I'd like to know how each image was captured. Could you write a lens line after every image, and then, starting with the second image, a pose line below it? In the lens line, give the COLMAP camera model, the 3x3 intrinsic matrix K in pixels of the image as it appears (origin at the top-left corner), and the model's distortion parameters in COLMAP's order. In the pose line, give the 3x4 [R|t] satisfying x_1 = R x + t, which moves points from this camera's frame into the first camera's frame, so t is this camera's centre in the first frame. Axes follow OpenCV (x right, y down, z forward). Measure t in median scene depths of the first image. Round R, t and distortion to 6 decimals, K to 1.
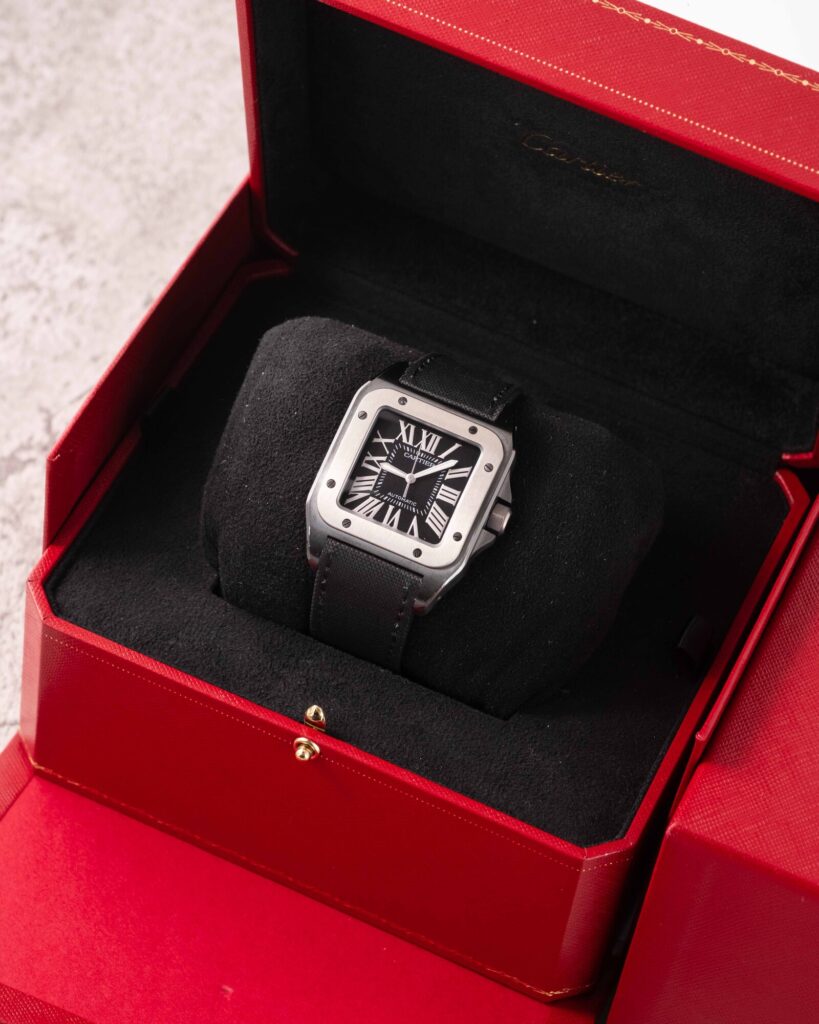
lens RADIAL K [[3867.2, 0, 409.5], [0, 3867.2, 512.0], [0, 0, 1]] dist [0.191095, 0.842561]
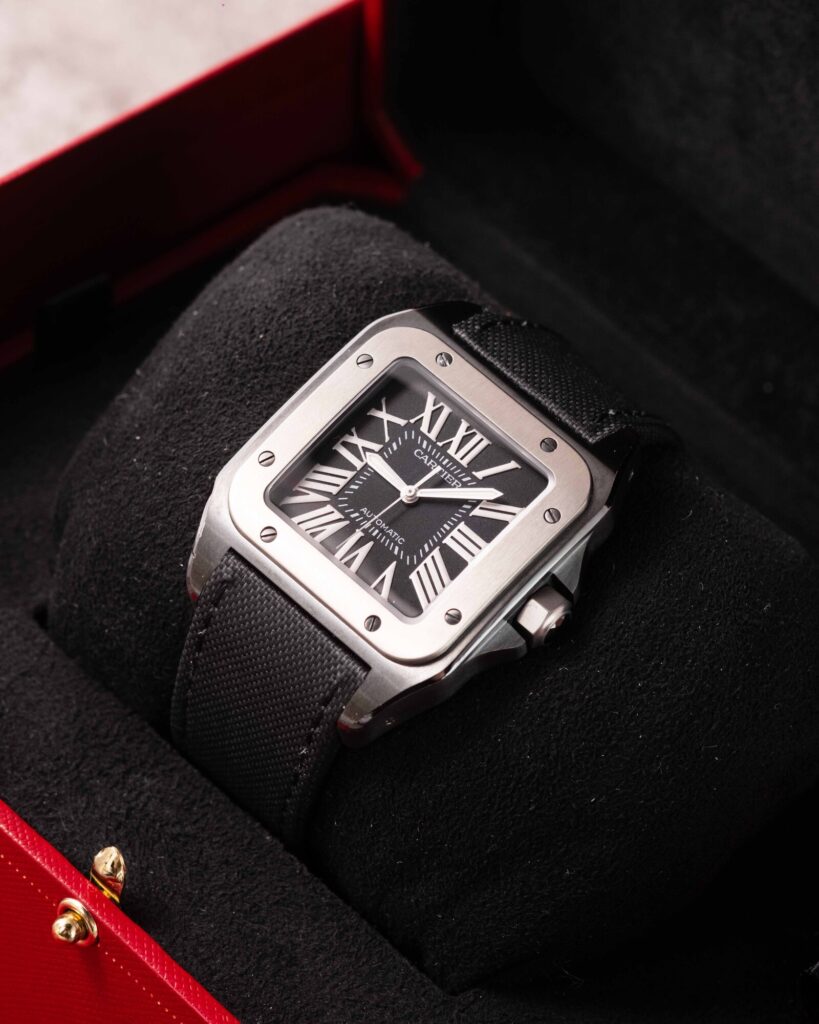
lens RADIAL K [[3867.2, 0, 409.5], [0, 3867.2, 512.0], [0, 0, 1]] dist [0.191095, 0.842561]
pose [[0.943296, 0.295735, -0.150776, 0.081654], [-0.313435, 0.943082, -0.111157, 0.053144], [0.109321, 0.152113, 0.982299, 0.471457]]
